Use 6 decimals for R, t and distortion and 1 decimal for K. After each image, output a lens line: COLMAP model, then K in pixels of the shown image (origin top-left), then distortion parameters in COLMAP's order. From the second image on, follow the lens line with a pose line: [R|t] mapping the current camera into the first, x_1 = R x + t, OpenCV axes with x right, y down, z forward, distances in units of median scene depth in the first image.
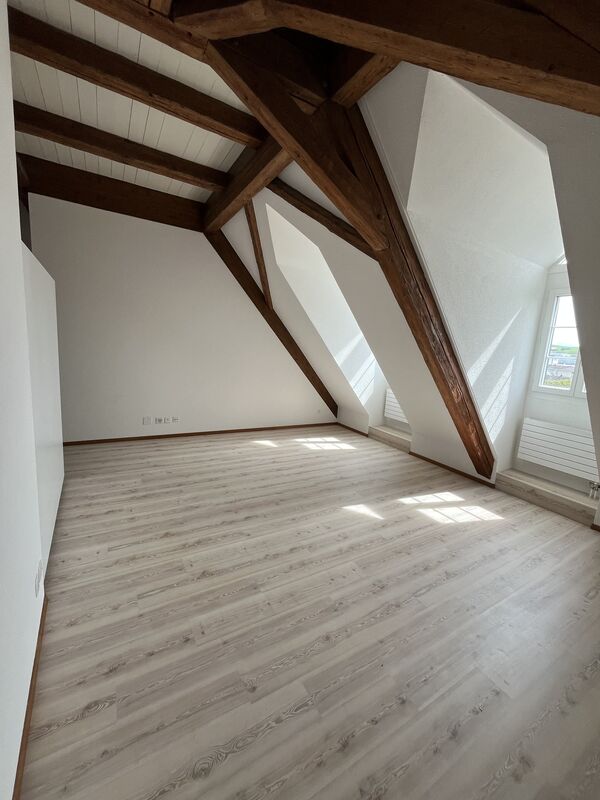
lens RADIAL K [[323.9, 0, 300.0], [0, 323.9, 400.0], [0, 0, 1]] dist [-0.000973, -0.000109]
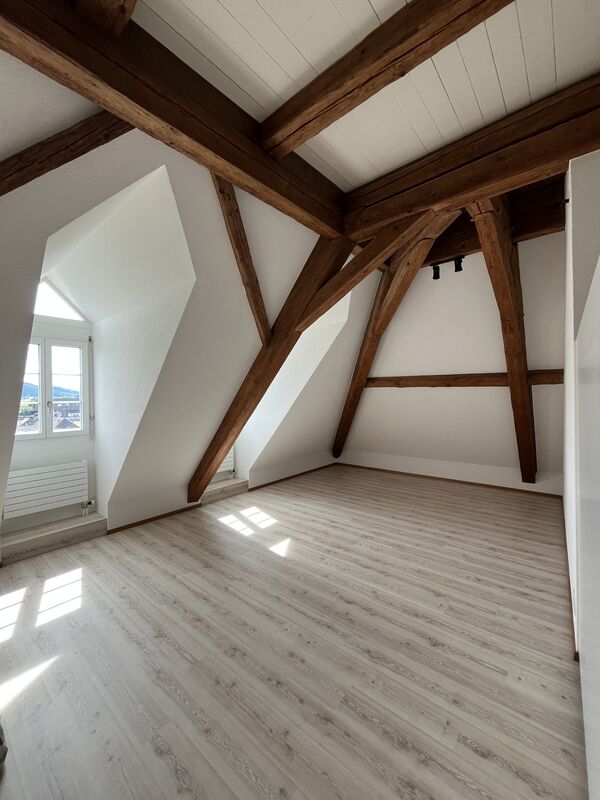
lens RADIAL K [[323.9, 0, 300.0], [0, 323.9, 400.0], [0, 0, 1]] dist [-0.000973, -0.000109]
pose [[-0.325811, -0.078328, 0.942185, -1.000391], [0.151330, 0.979392, 0.133752, -0.354092], [-0.933245, 0.186159, -0.307244, 1.414436]]
